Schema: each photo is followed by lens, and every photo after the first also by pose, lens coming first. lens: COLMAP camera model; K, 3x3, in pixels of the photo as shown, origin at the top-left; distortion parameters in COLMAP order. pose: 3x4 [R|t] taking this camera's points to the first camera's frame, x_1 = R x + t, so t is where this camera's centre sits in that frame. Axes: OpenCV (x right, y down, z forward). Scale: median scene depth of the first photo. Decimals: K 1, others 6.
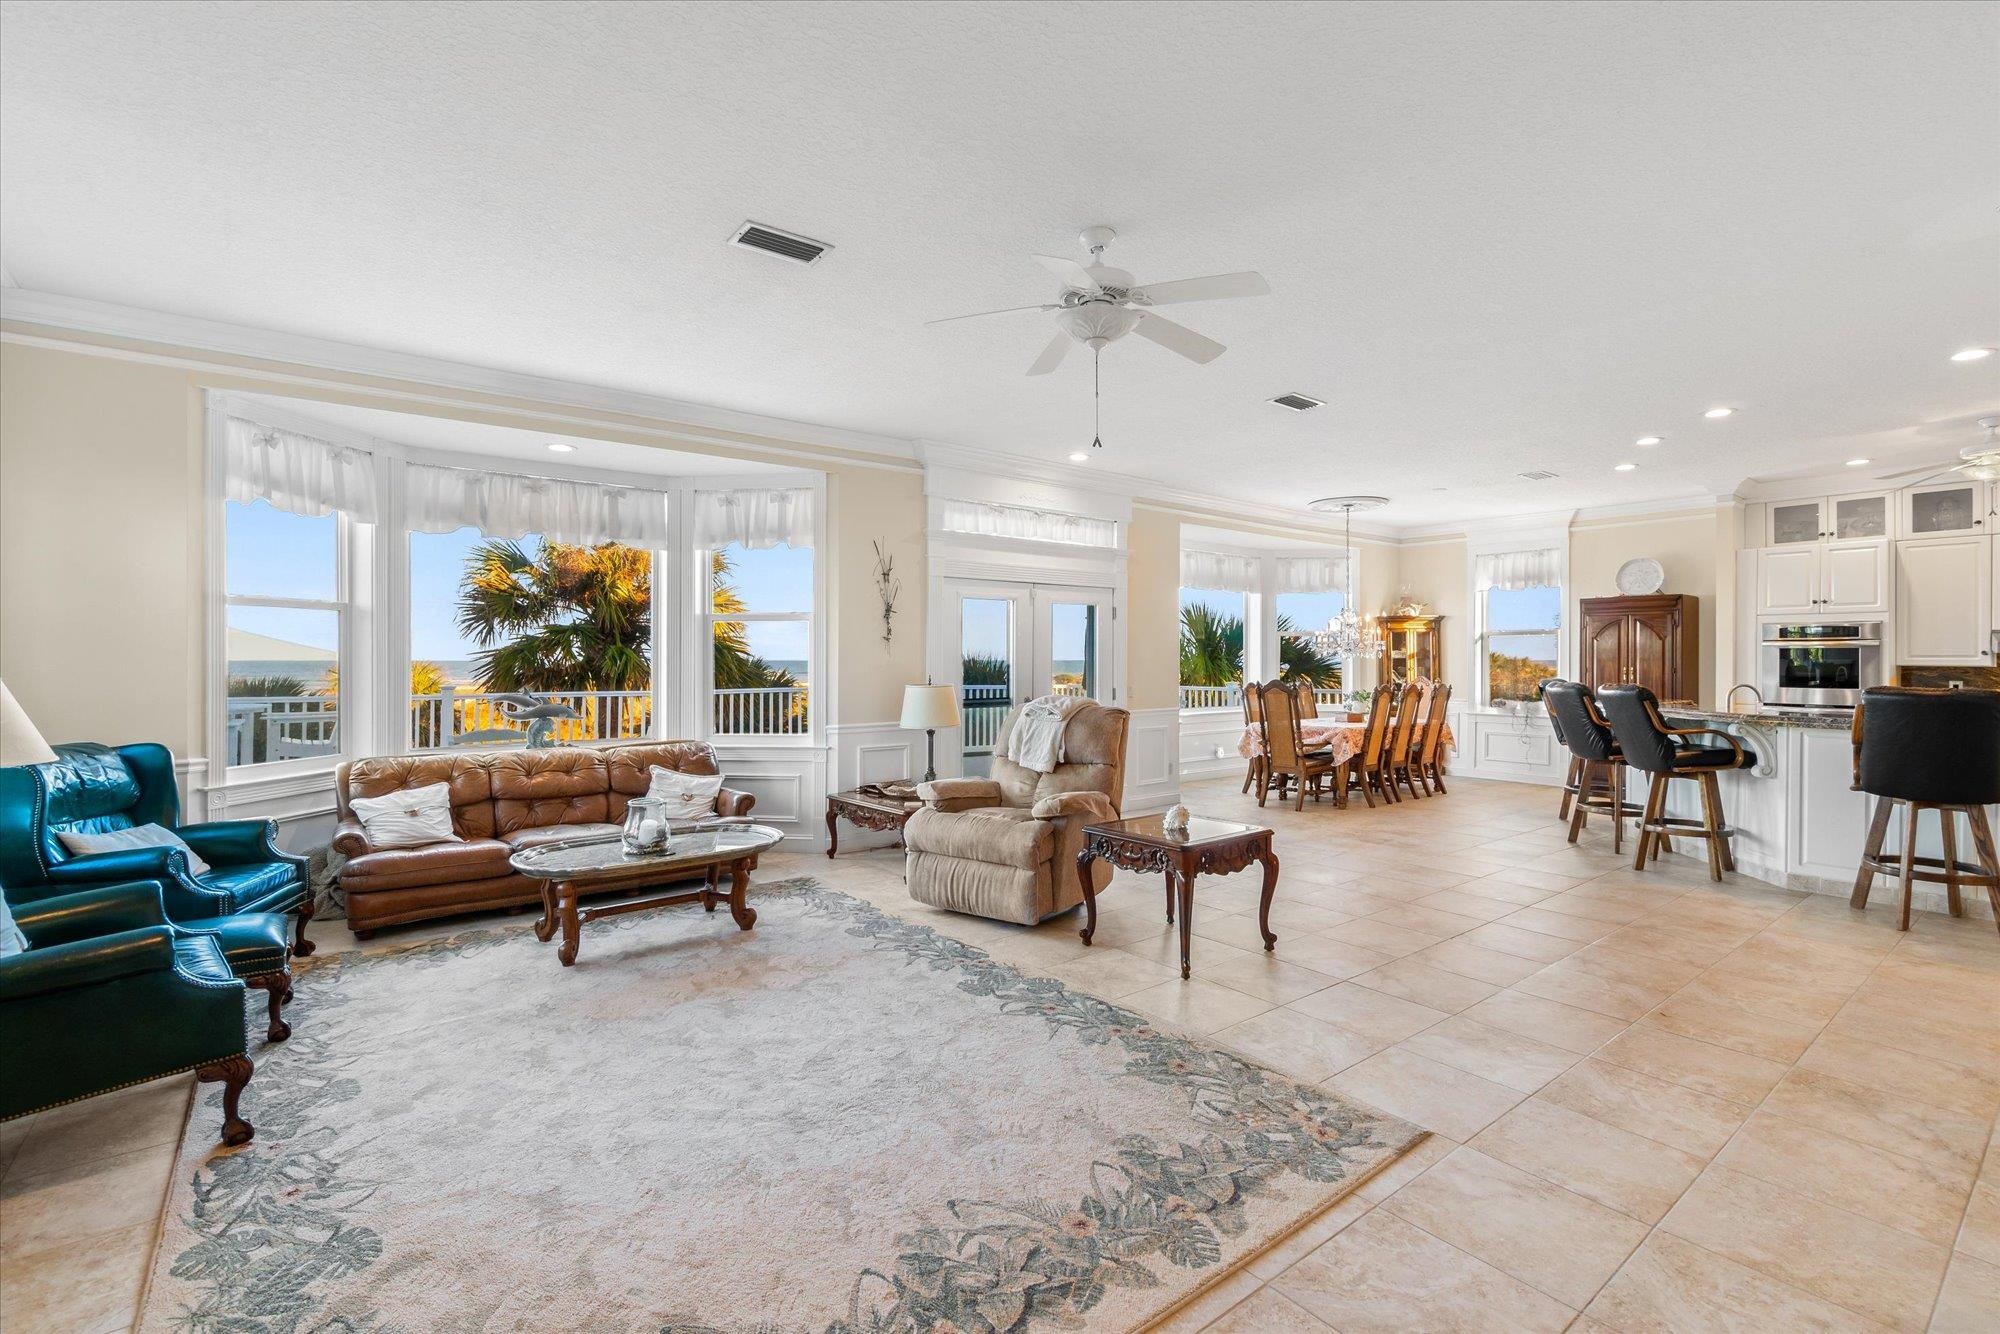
lens RADIAL K [[900.1, 0, 967.5], [0, 900.1, 657.4], [0, 0, 1]] dist [-0.003721, 0.002045]
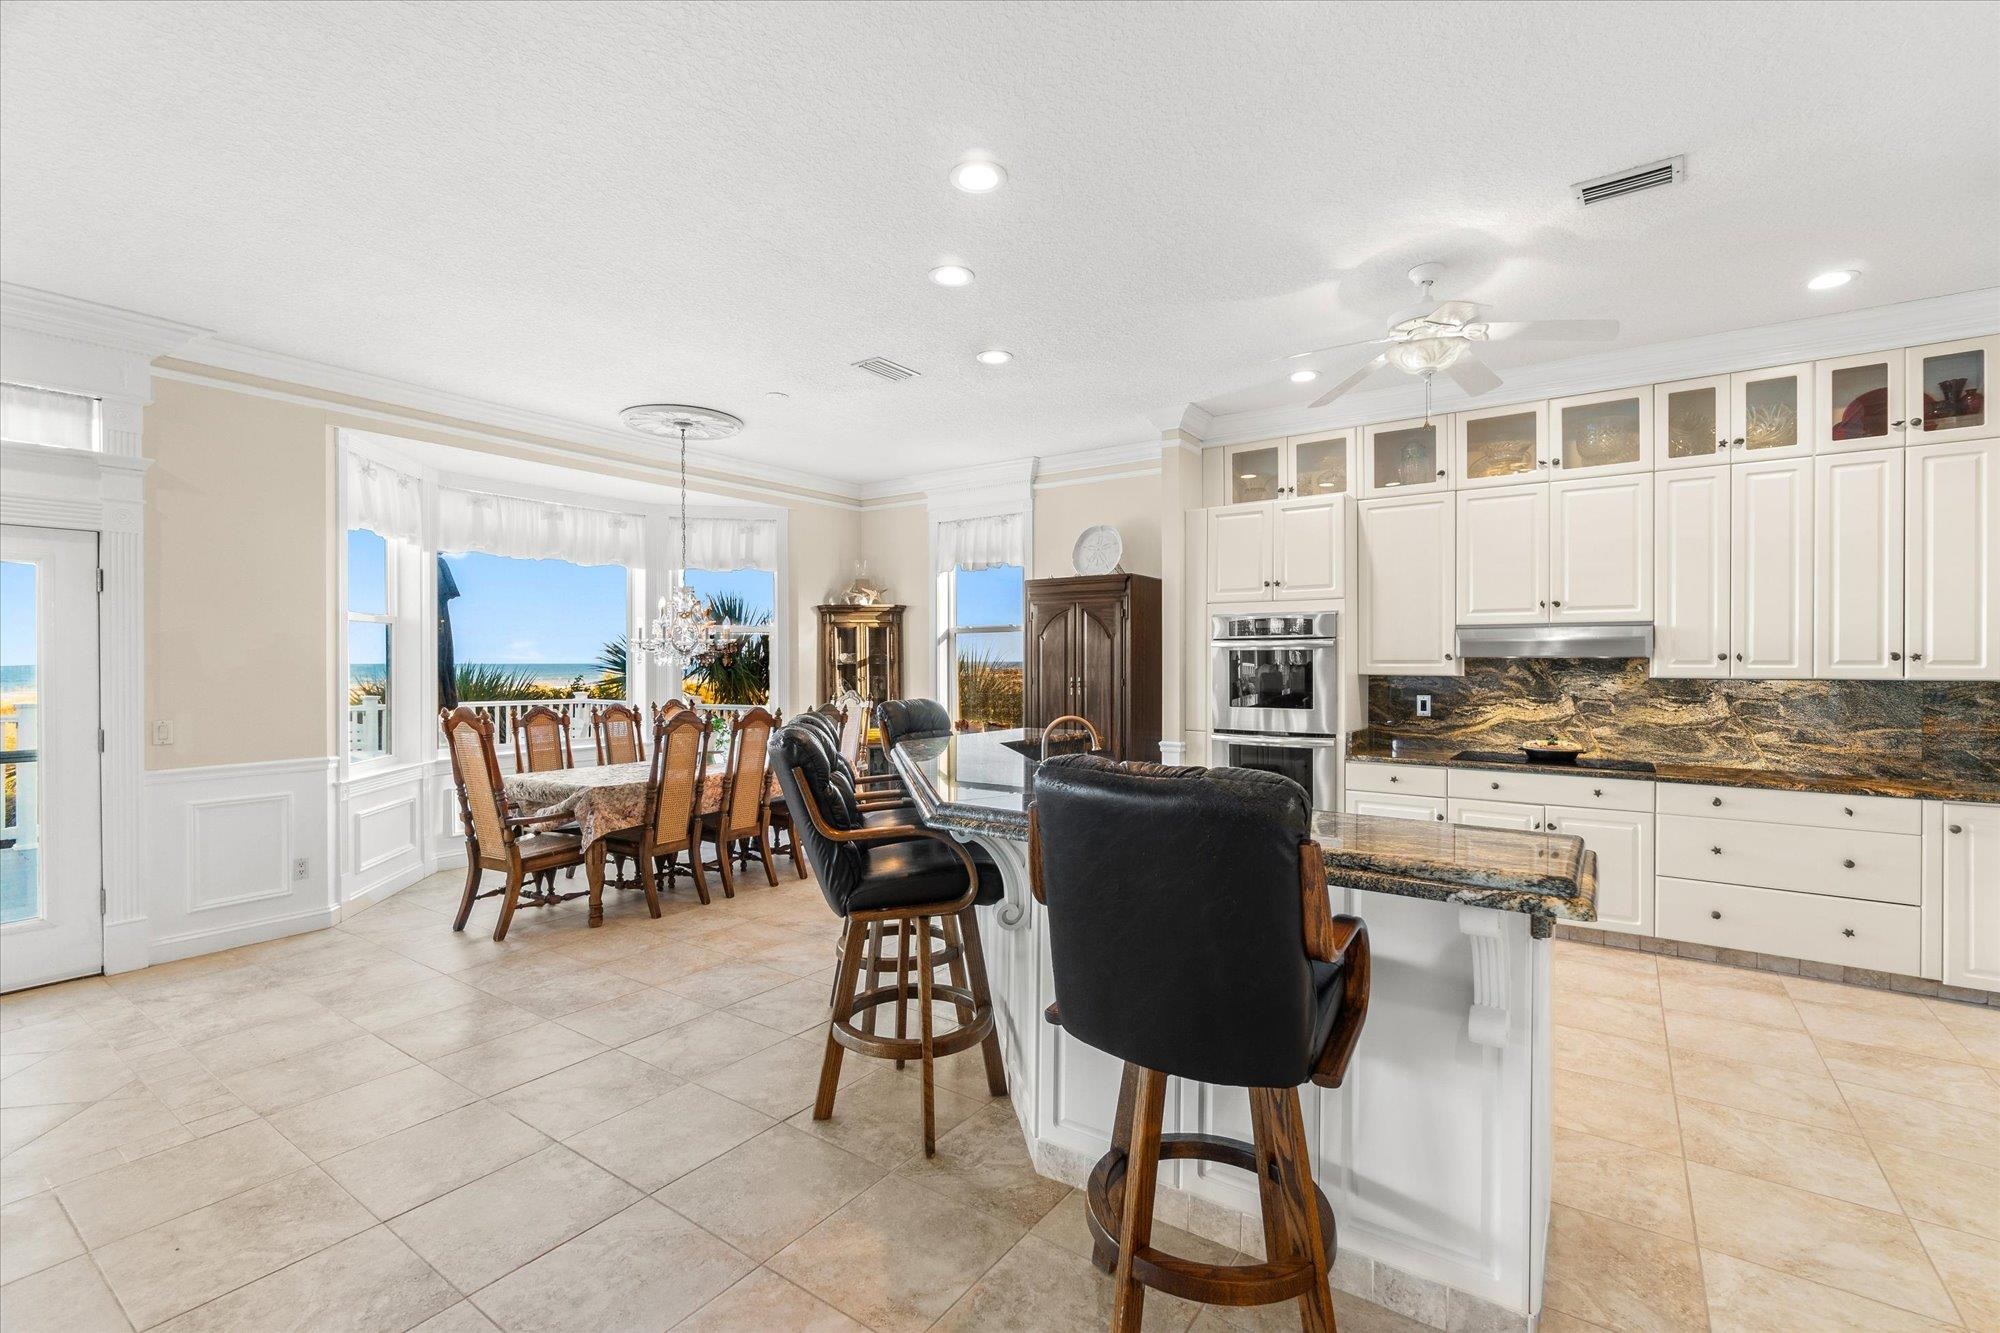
lens RADIAL K [[900.1, 0, 983.7], [0, 900.1, 670.0], [0, 0, 1]] dist [-0.003721, 0.002045]
pose [[0.953784, -0.006658, 0.300420, 0.485543], [0.002689, 0.999904, 0.013624, -0.004826], [-0.300482, -0.012186, 0.953710, 0.369957]]
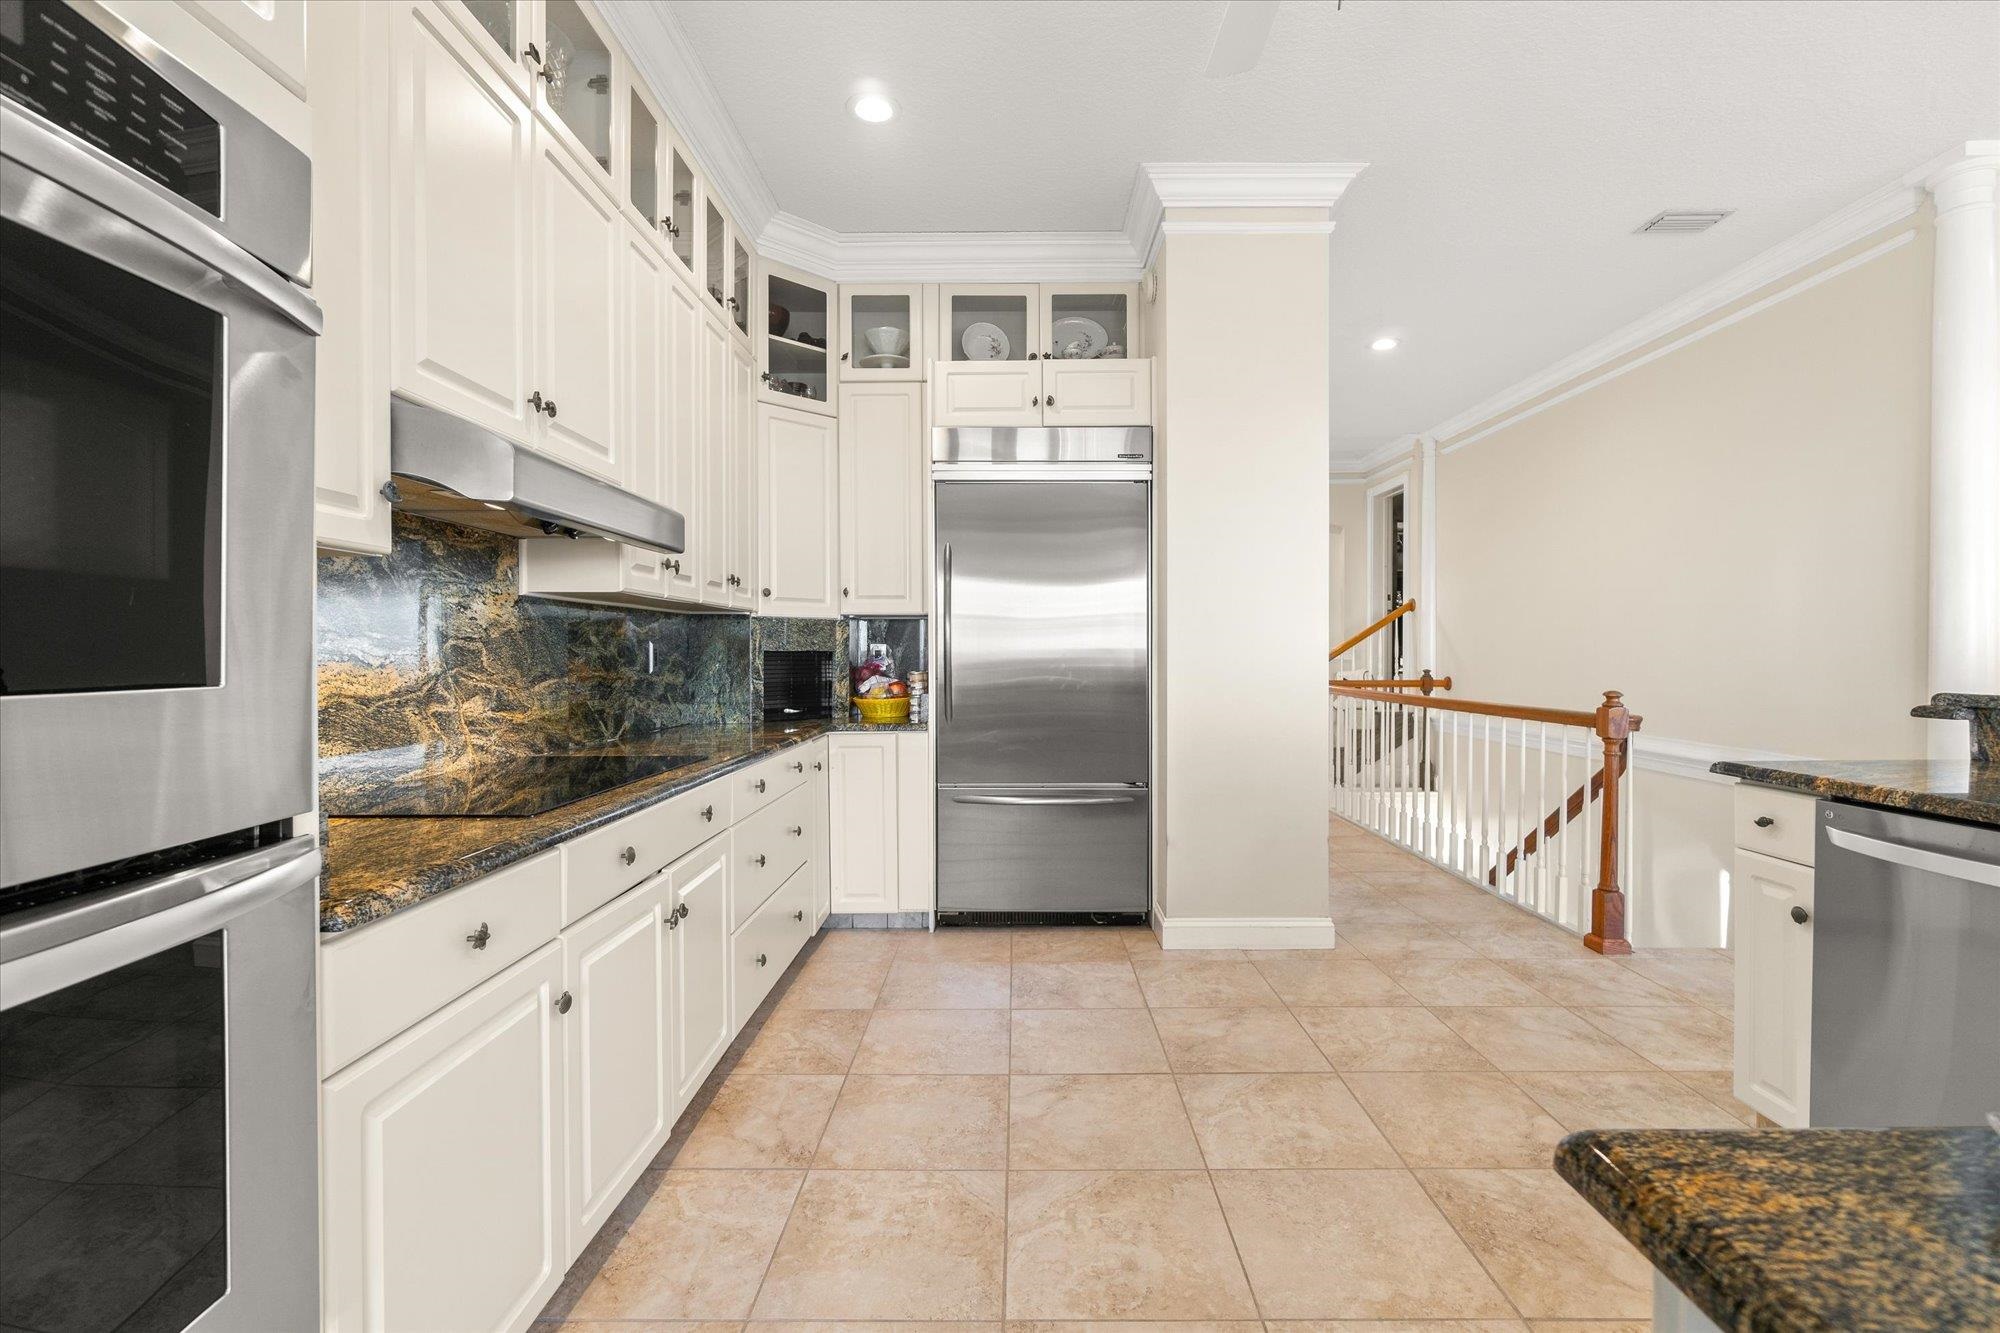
lens RADIAL K [[900.1, 0, 955.6], [0, 900.1, 666.2], [0, 0, 1]] dist [-0.003721, 0.002045]
pose [[-0.791860, -0.006474, 0.610668, 0.764401], [0.003502, 0.999879, 0.015140, 0.027983], [-0.610692, 0.014127, -0.791742, 0.924665]]
